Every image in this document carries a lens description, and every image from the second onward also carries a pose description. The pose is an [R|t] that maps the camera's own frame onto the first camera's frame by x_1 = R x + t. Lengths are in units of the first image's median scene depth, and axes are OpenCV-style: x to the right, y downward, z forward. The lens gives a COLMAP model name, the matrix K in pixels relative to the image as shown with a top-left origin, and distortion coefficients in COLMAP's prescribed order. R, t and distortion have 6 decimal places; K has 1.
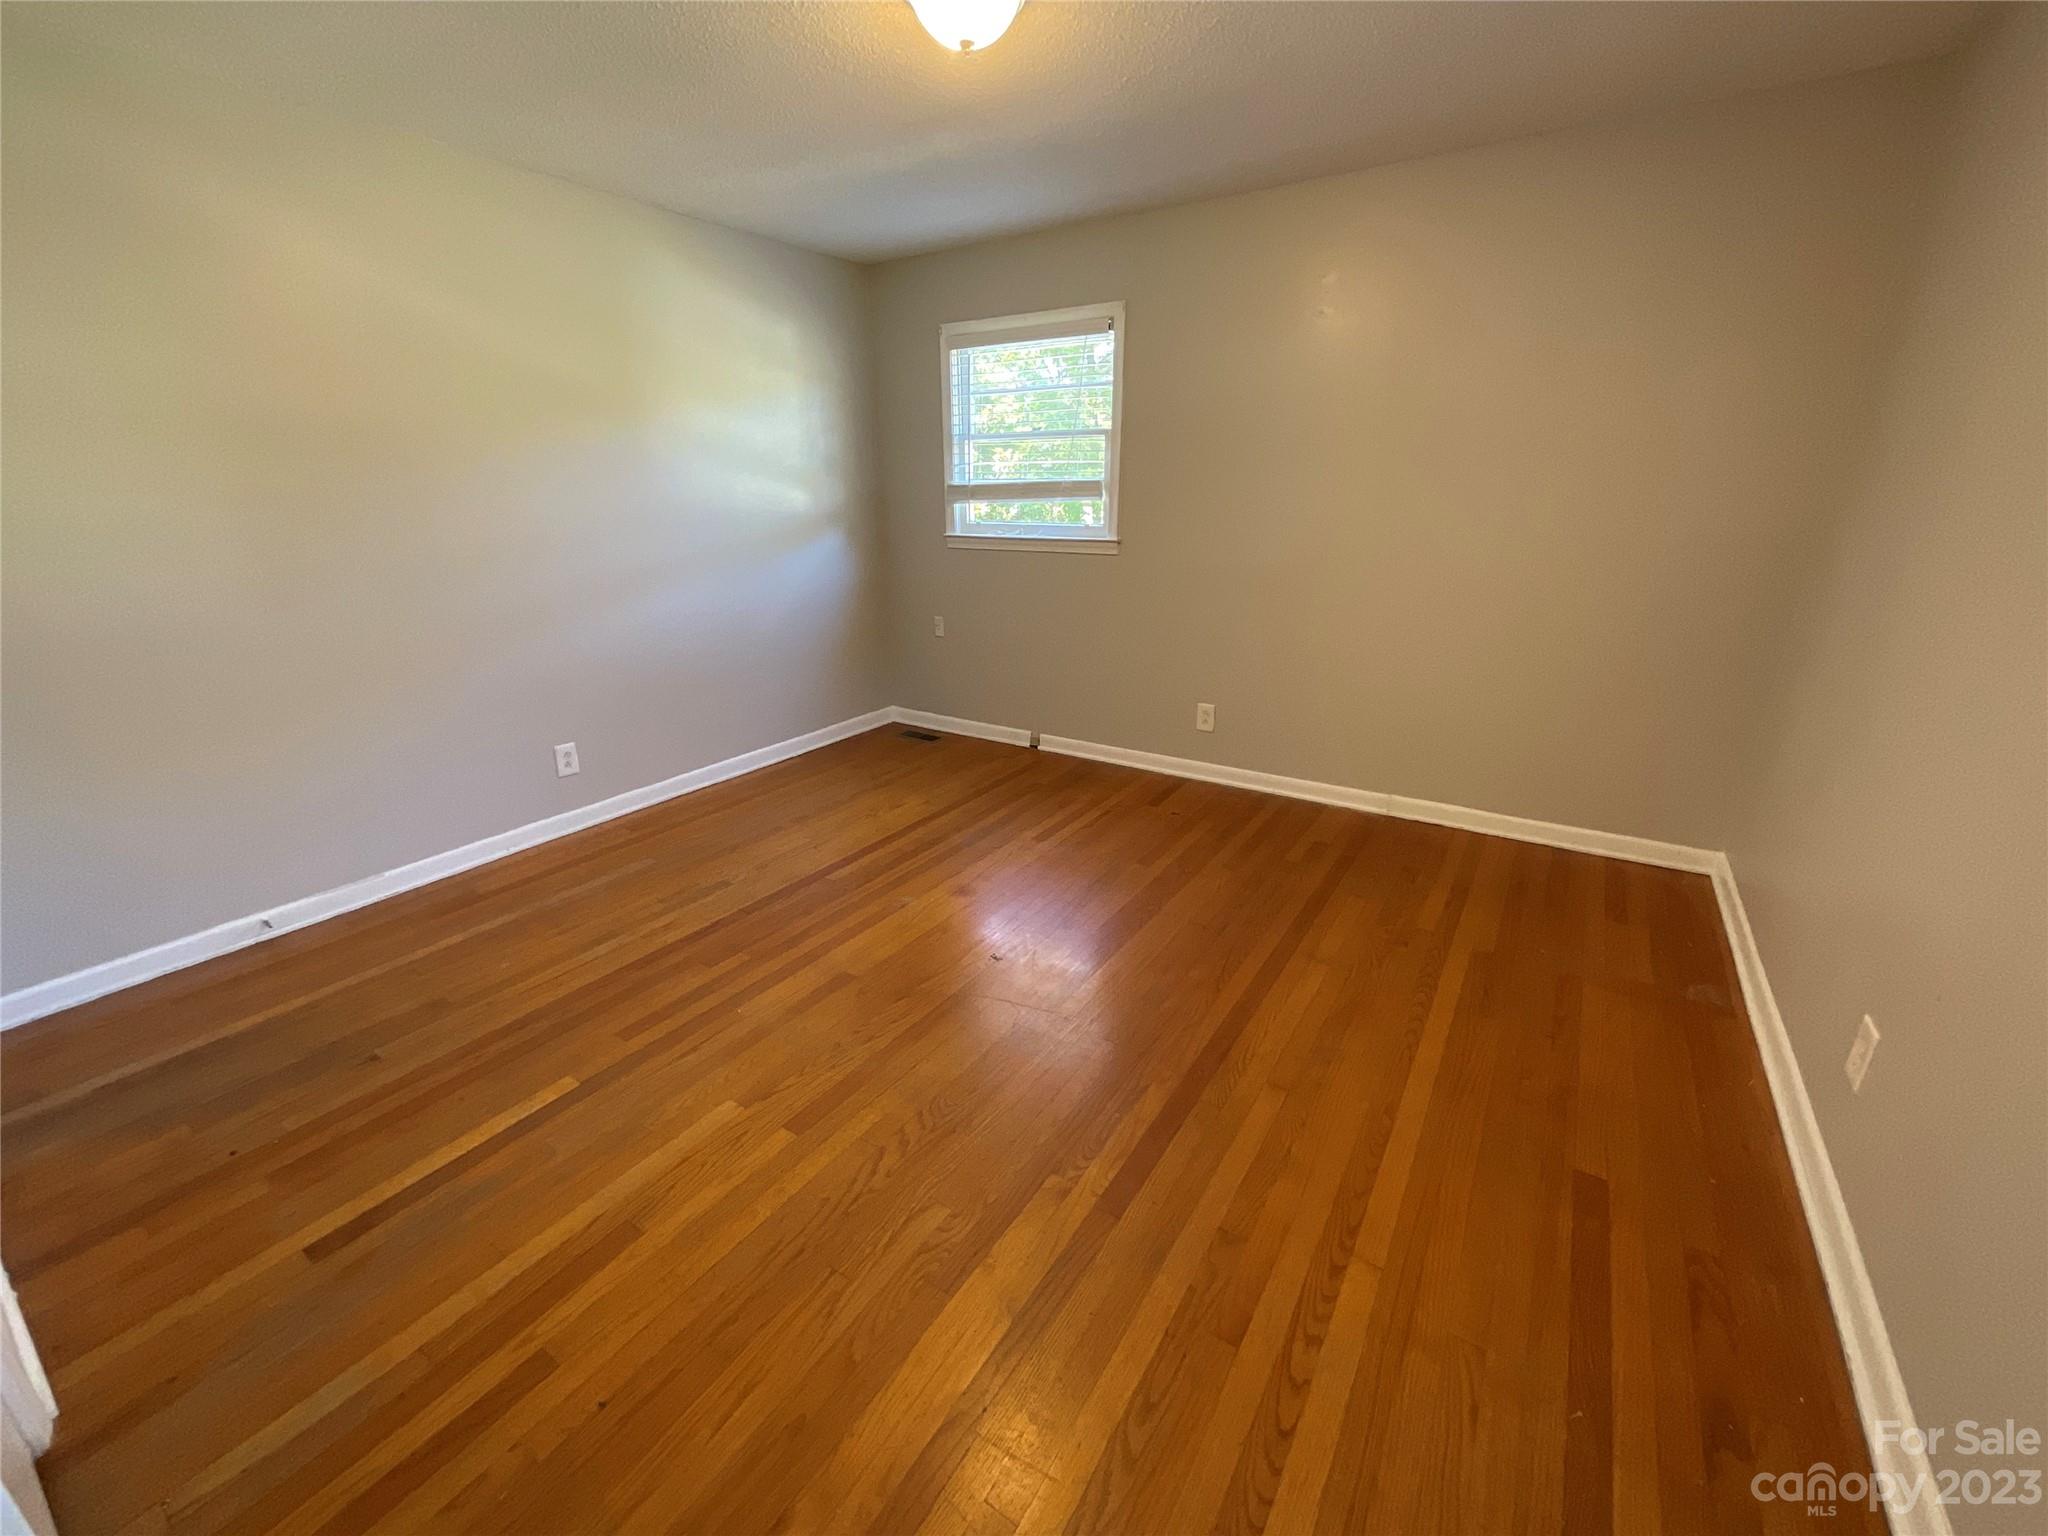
lens RADIAL K [[831.9, 0, 1022.7], [0, 831.9, 769.5], [0, 0, 1]] dist [-0.002284, 0.002205]
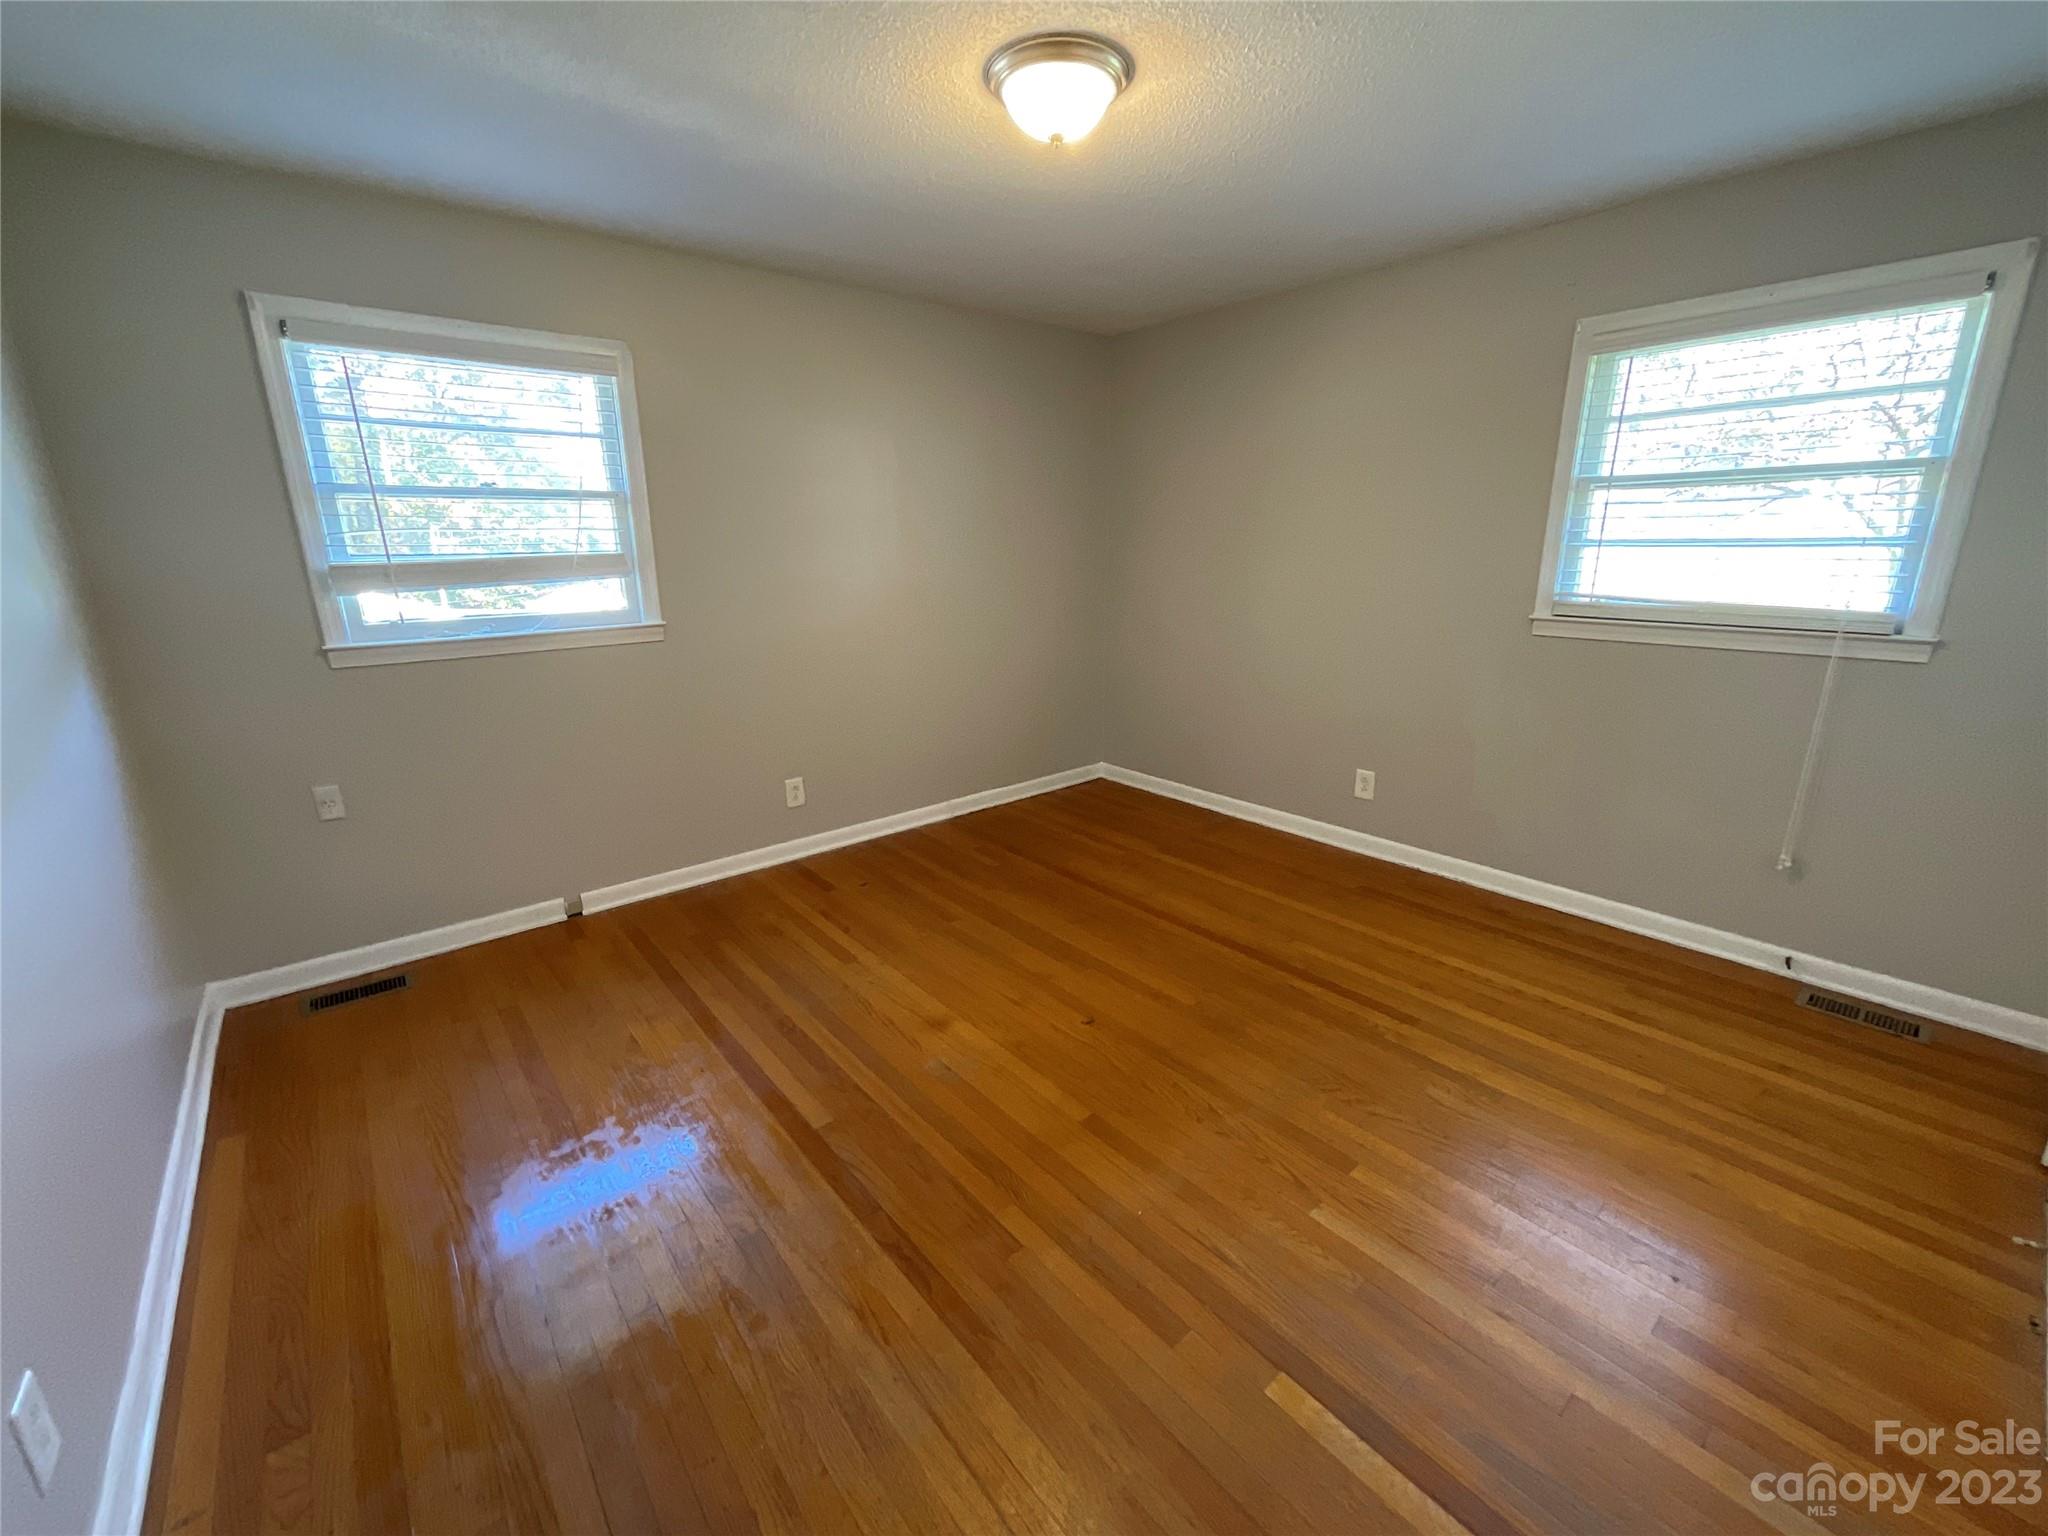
lens RADIAL K [[831.9, 0, 1021.4], [0, 831.9, 768.3], [0, 0, 1]] dist [-0.002284, 0.002205]
pose [[0.284340, -0.252817, 0.924789, -0.599151], [0.319503, 0.934451, 0.157222, -0.159451], [-0.903918, 0.250769, 0.346477, 0.432664]]
